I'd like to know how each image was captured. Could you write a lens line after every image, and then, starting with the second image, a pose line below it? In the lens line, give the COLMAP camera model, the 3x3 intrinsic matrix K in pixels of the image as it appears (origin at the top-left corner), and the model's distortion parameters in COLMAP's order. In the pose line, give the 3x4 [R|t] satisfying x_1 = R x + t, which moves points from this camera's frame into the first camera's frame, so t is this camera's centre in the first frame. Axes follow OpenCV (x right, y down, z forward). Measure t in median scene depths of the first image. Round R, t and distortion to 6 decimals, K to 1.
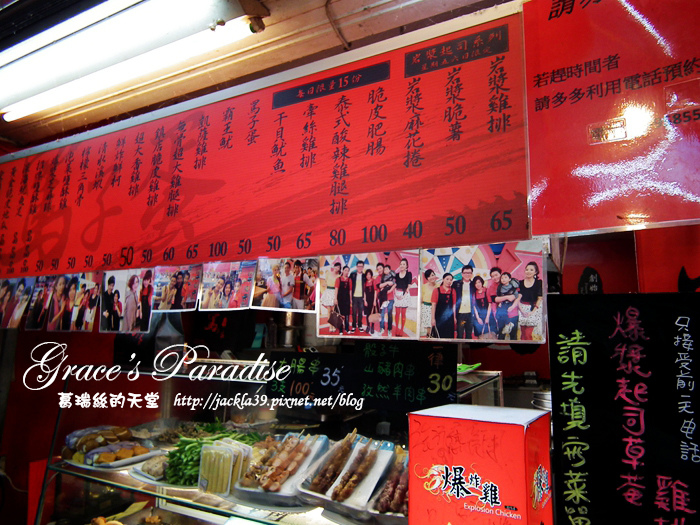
lens RADIAL K [[480.3, 0, 353.2], [0, 480.3, 267.8], [0, 0, 1]] dist [0.010765, -0.016692]
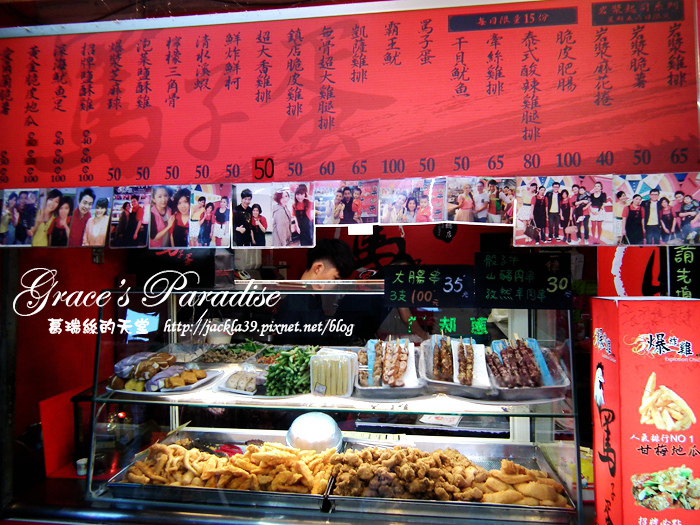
lens RADIAL K [[480.3, 0, 353.2], [0, 480.3, 267.8], [0, 0, 1]] dist [0.010765, -0.016692]
pose [[0.931559, -0.023281, 0.362843, -0.845064], [-0.030421, 0.989458, 0.141590, 0.039399], [-0.362314, -0.142937, 0.921031, 0.045558]]
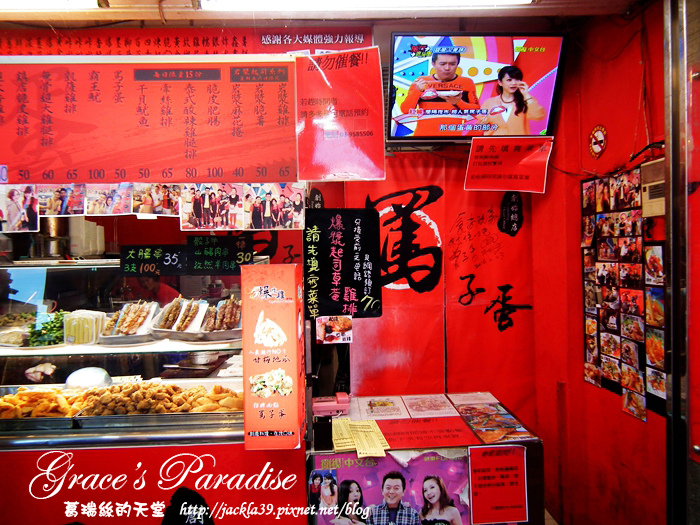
lens RADIAL K [[489.1, 0, 345.8], [0, 489.1, 269.9], [0, 0, 1]] dist [0.024070, -0.025381]
pose [[0.865369, -0.048265, 0.498806, -0.437271], [-0.040553, 0.985343, 0.165696, -0.033627], [-0.499492, -0.163616, 0.850728, -0.810790]]
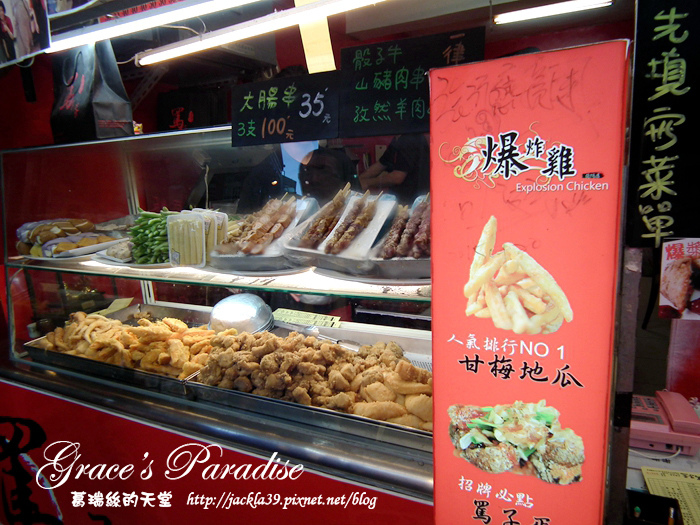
lens RADIAL K [[477.4, 0, 353.2], [0, 477.4, 264.3], [0, 0, 1]] dist [0.006232, -0.019809]
pose [[0.997689, -0.066939, 0.011669, -0.008791], [0.059167, 0.940281, 0.335217, 0.265050], [-0.033411, -0.333752, 0.942069, 0.253567]]
